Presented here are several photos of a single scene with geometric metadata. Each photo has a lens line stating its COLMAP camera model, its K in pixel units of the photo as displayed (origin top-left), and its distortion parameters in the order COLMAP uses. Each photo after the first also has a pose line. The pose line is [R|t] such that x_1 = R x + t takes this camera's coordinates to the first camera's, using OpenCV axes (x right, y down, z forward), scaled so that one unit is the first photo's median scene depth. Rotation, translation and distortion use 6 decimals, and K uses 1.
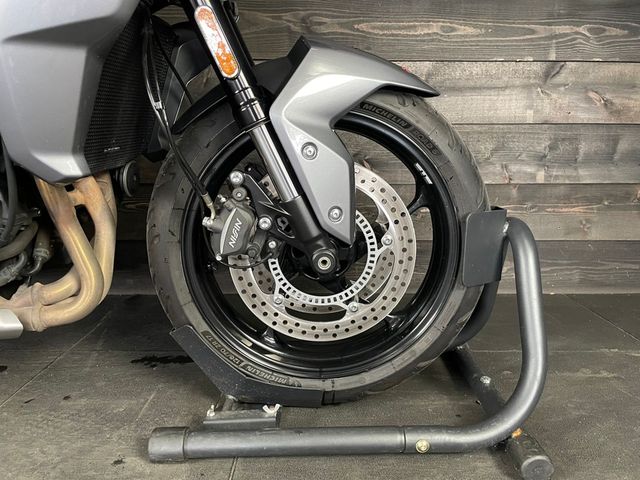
lens RADIAL K [[489.2, 0, 327.9], [0, 489.2, 238.0], [0, 0, 1]] dist [0.086441, -0.119569]
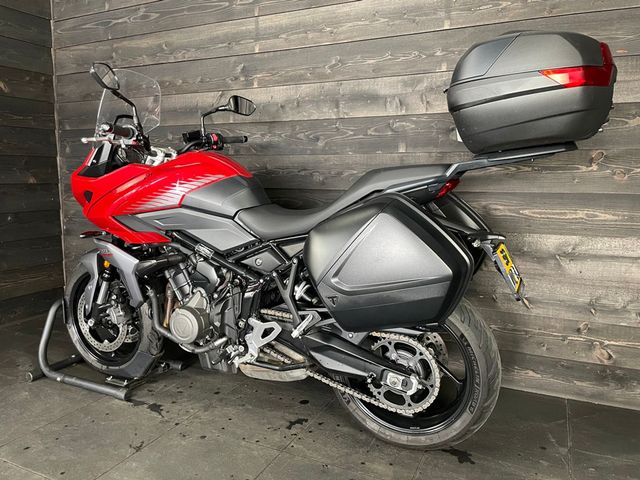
lens RADIAL K [[489.2, 0, 323.7], [0, 489.2, 237.3], [0, 0, 1]] dist [0.086441, -0.119569]
pose [[0.900902, 0.056369, -0.430346, 0.284708], [-0.083356, 0.995544, -0.044098, -0.397209], [0.425943, 0.075600, 0.901586, -1.030631]]
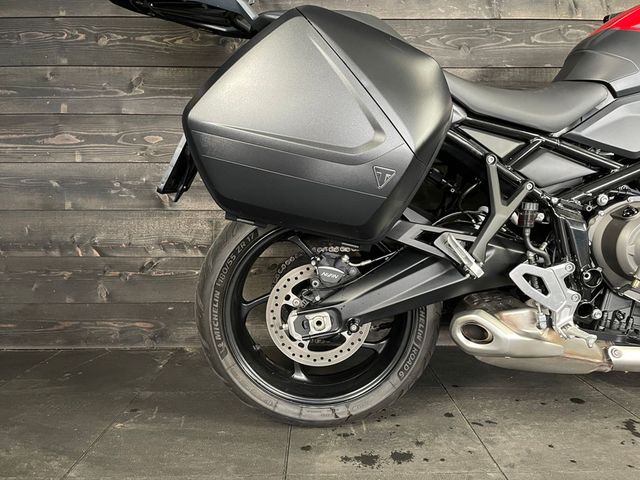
lens RADIAL K [[489.2, 0, 323.4], [0, 489.2, 237.6], [0, 0, 1]] dist [0.086441, -0.119569]
pose [[0.999939, -0.004552, 0.010015, -1.699025], [0.005646, 0.993682, -0.112091, -0.034651], [-0.009441, 0.112141, 0.993648, -0.479220]]
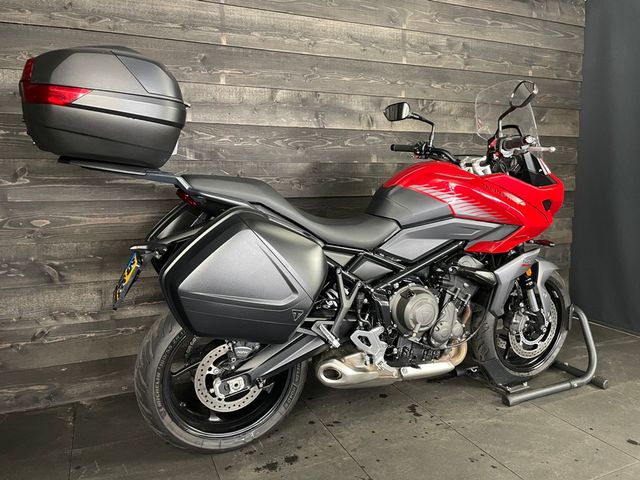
lens RADIAL K [[489.2, 0, 327.3], [0, 489.2, 237.6], [0, 0, 1]] dist [0.086441, -0.119569]
pose [[0.914431, -0.054890, 0.401002, -2.125916], [0.080916, 0.995553, -0.048245, -0.417007], [-0.396570, 0.076565, 0.914806, -1.142355]]
